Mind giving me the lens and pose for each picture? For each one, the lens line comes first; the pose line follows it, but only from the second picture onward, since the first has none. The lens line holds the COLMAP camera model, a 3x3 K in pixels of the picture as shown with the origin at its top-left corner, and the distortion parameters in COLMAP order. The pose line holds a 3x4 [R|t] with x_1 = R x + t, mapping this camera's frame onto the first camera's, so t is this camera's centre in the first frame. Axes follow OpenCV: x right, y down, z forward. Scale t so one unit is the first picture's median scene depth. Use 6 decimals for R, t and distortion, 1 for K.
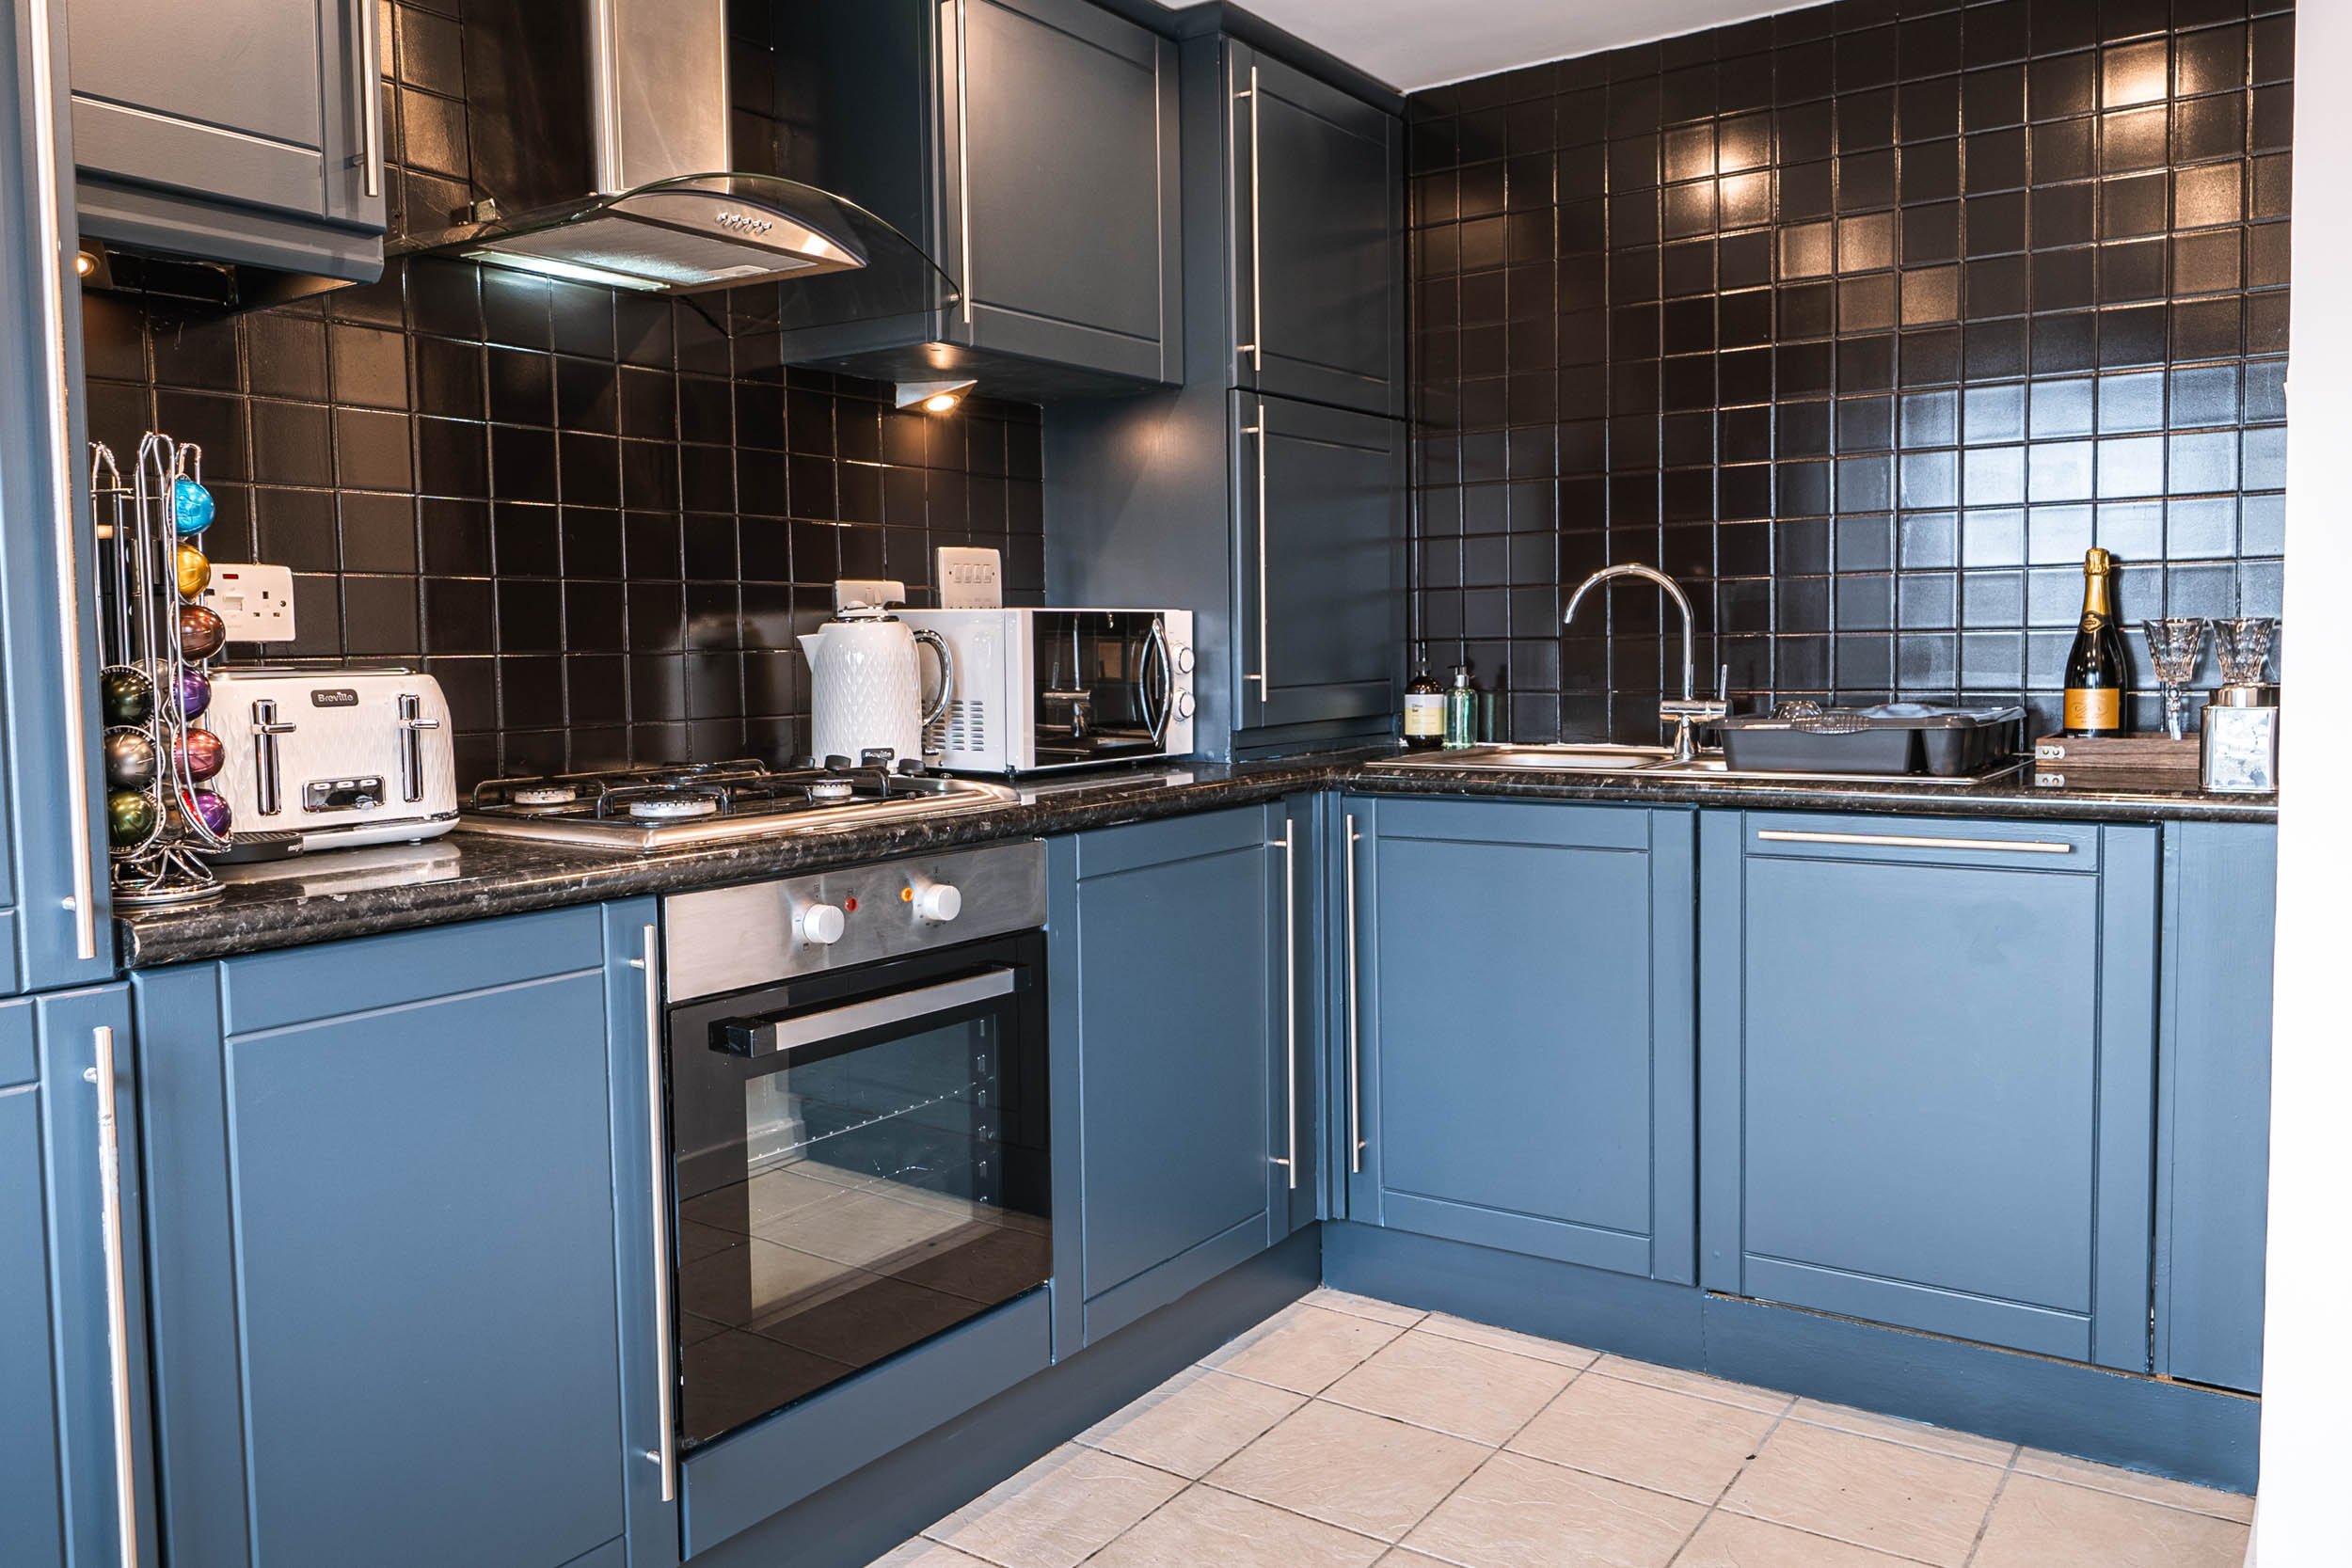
lens RADIAL K [[1709.3, 0, 1179.0], [0, 1709.3, 746.4], [0, 0, 1]] dist [-0.002971, -0.000018]
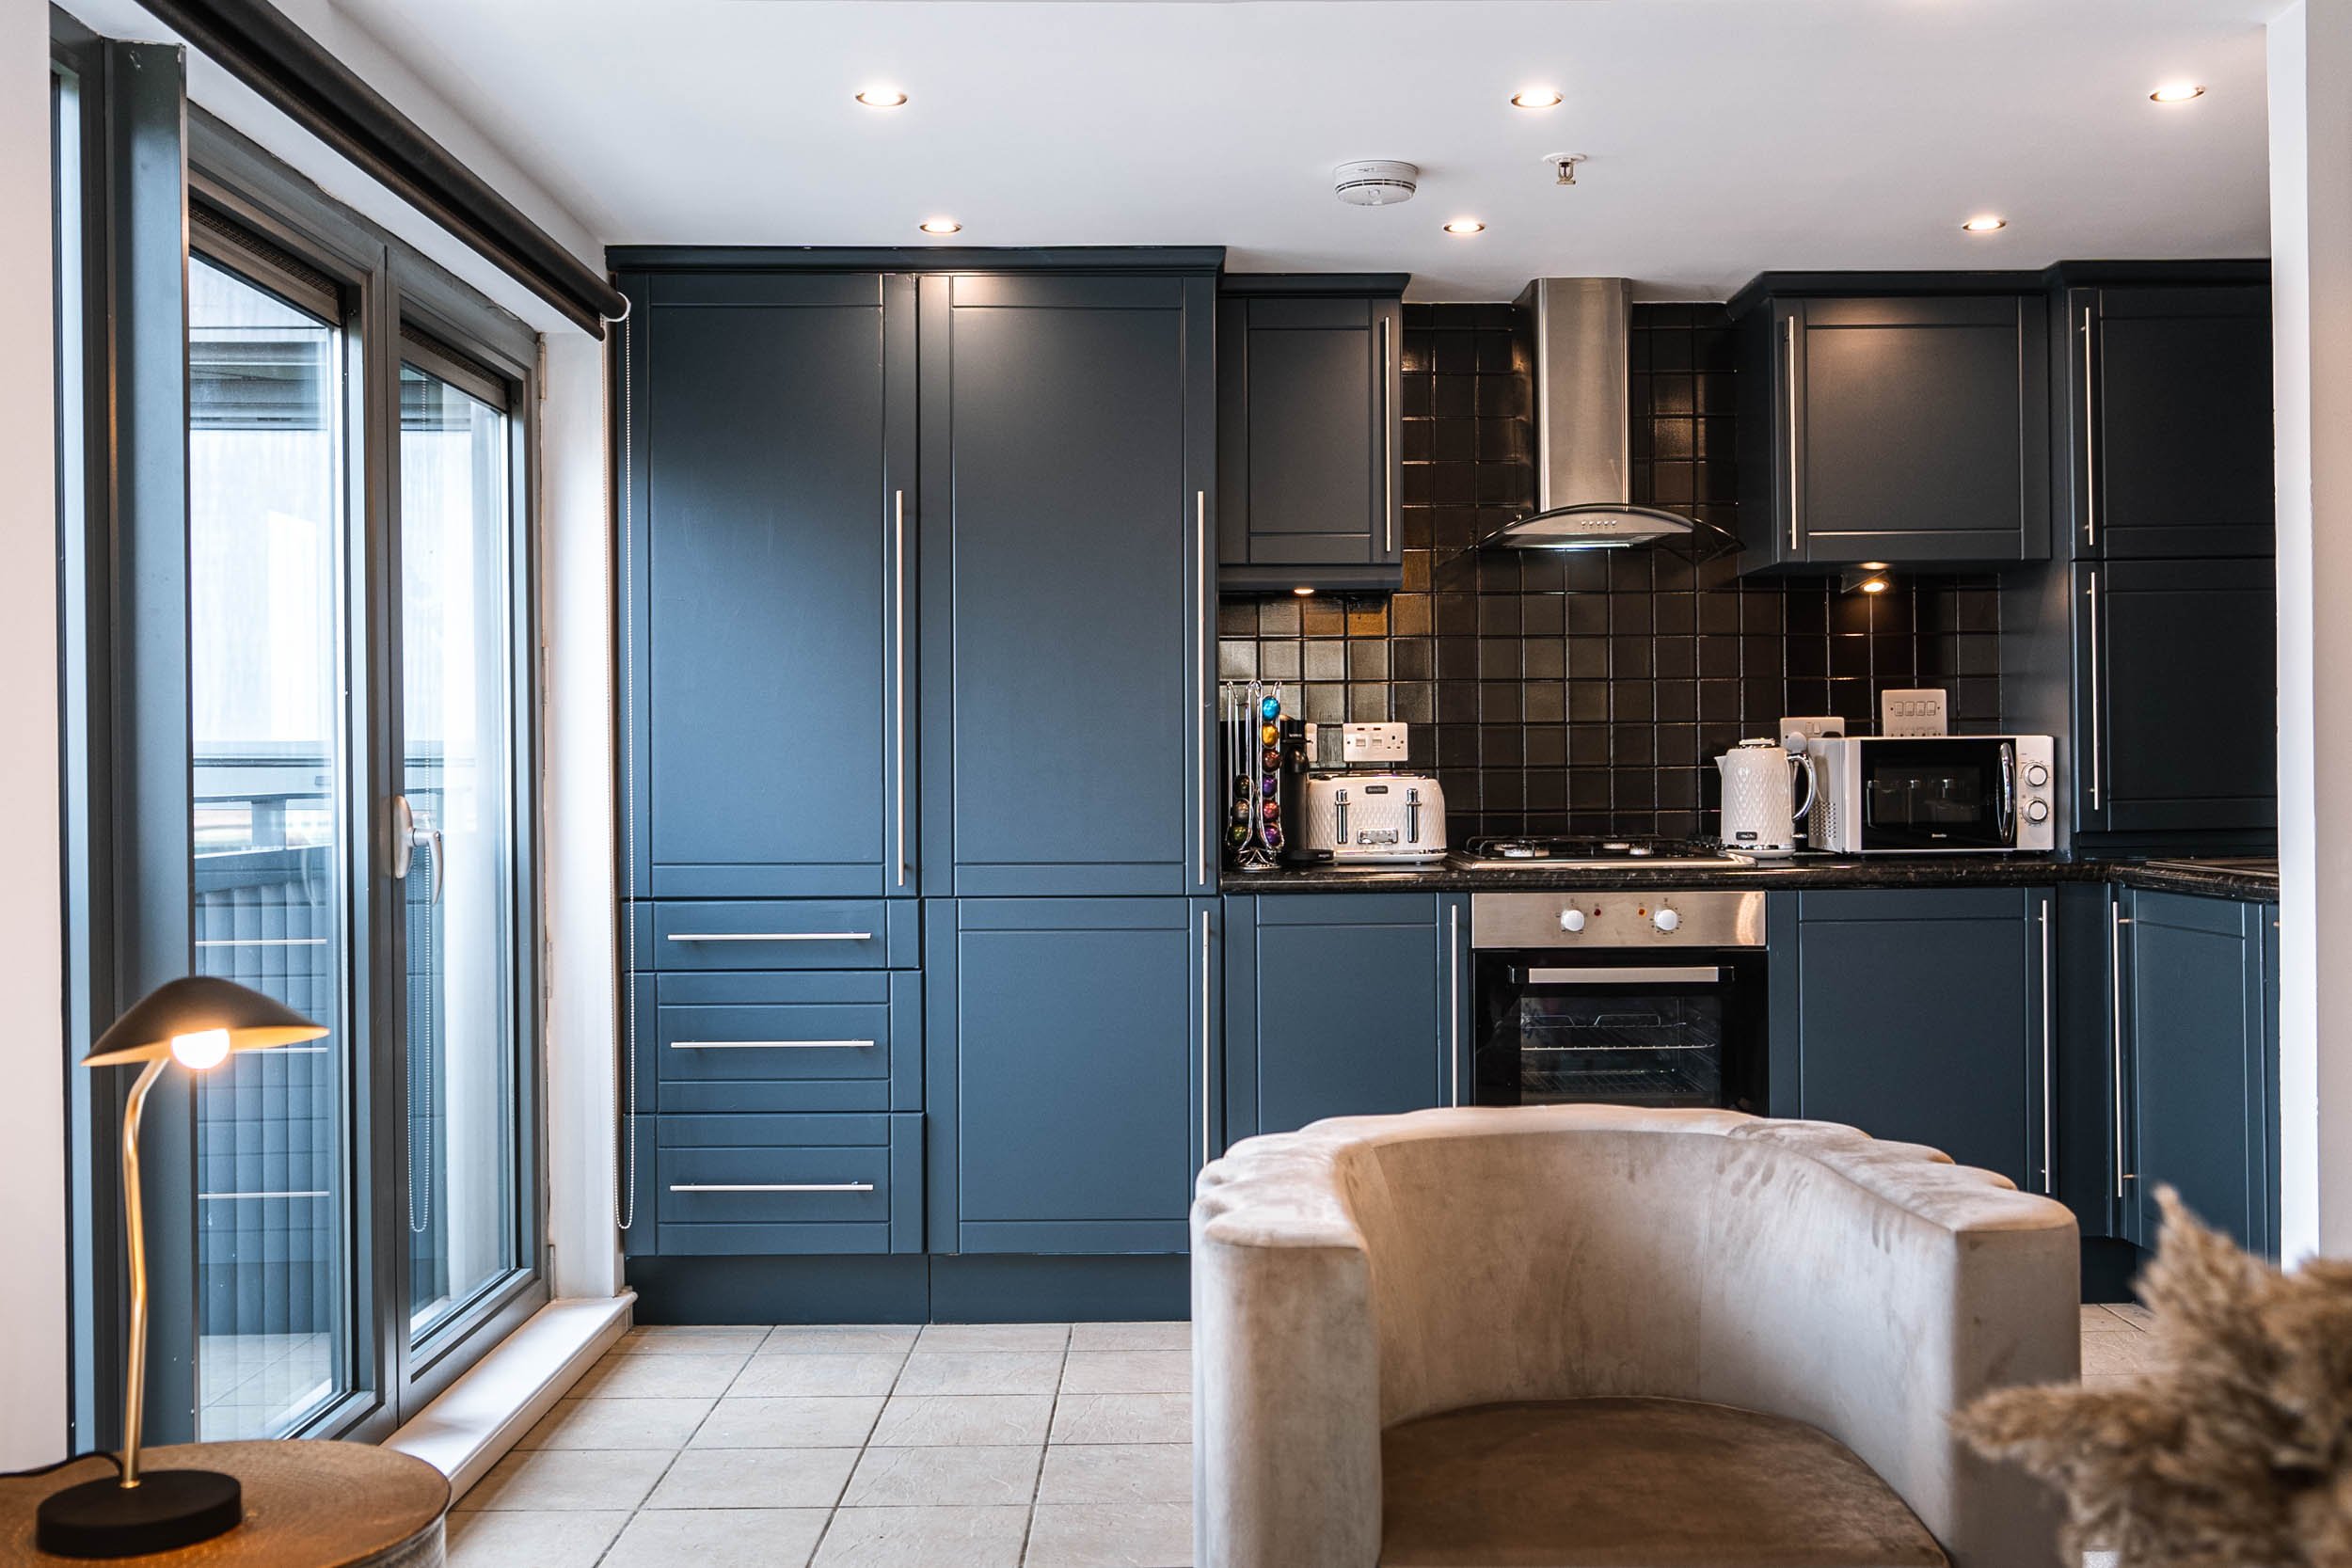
lens RADIAL K [[1709.3, 0, 1179.0], [0, 1709.3, 746.4], [0, 0, 1]] dist [-0.002971, -0.000018]
pose [[0.574368, -0.000625, -0.818597, 0.759409], [-0.046245, 0.998378, -0.033210, -0.000408], [0.817290, 0.056931, 0.573407, -0.281633]]
